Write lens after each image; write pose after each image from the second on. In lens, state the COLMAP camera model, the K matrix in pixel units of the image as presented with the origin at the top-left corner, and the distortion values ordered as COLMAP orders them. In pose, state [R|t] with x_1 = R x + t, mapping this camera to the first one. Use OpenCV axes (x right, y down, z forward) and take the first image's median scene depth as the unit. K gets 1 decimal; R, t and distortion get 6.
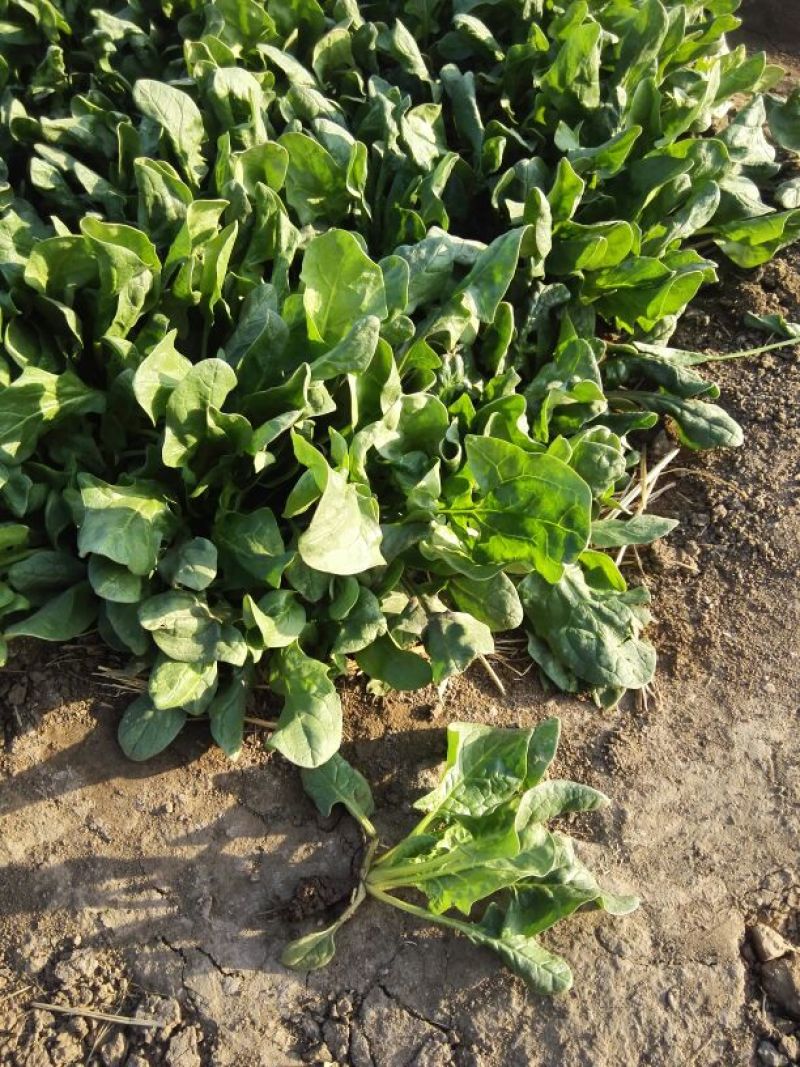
lens RADIAL K [[869.7, 0, 400.5], [0, 869.7, 579.6], [0, 0, 1]] dist [-0.008864, -0.016809]
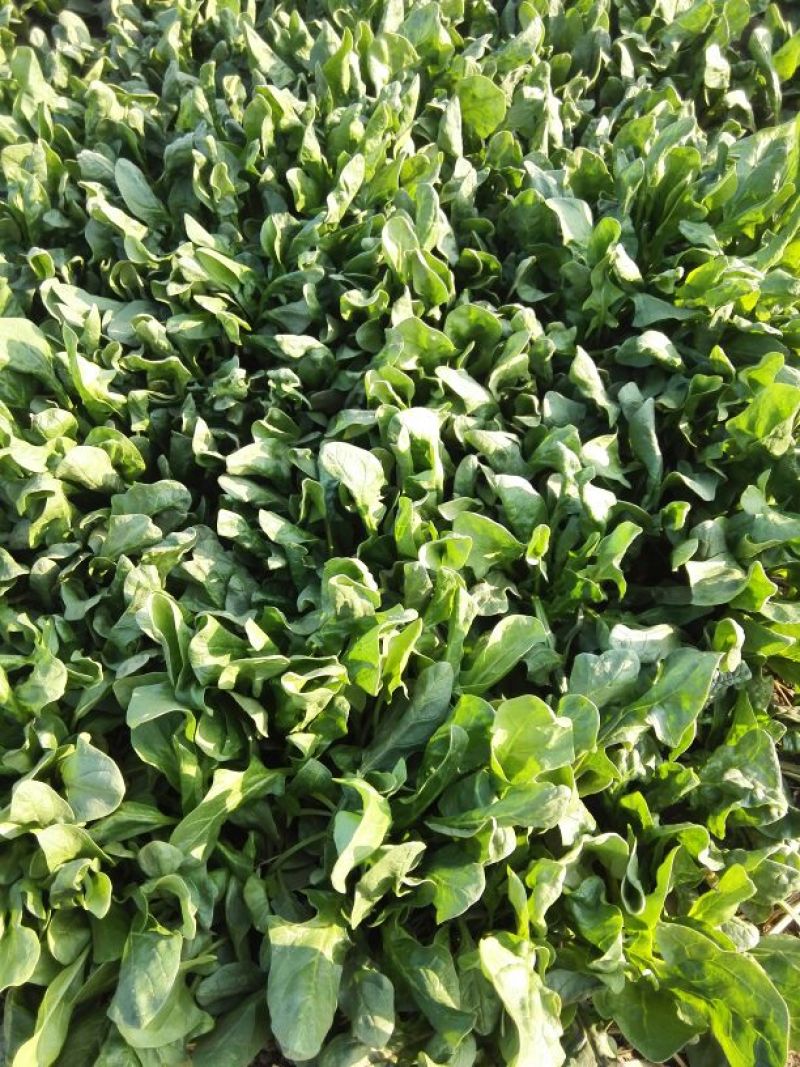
lens RADIAL K [[869.7, 0, 400.5], [0, 869.7, 579.6], [0, 0, 1]] dist [-0.008864, -0.016809]
pose [[0.993135, 0.049173, -0.106137, -0.098034], [-0.049899, 0.998745, -0.004194, -0.415423], [0.105797, 0.009461, 0.994343, -0.011046]]
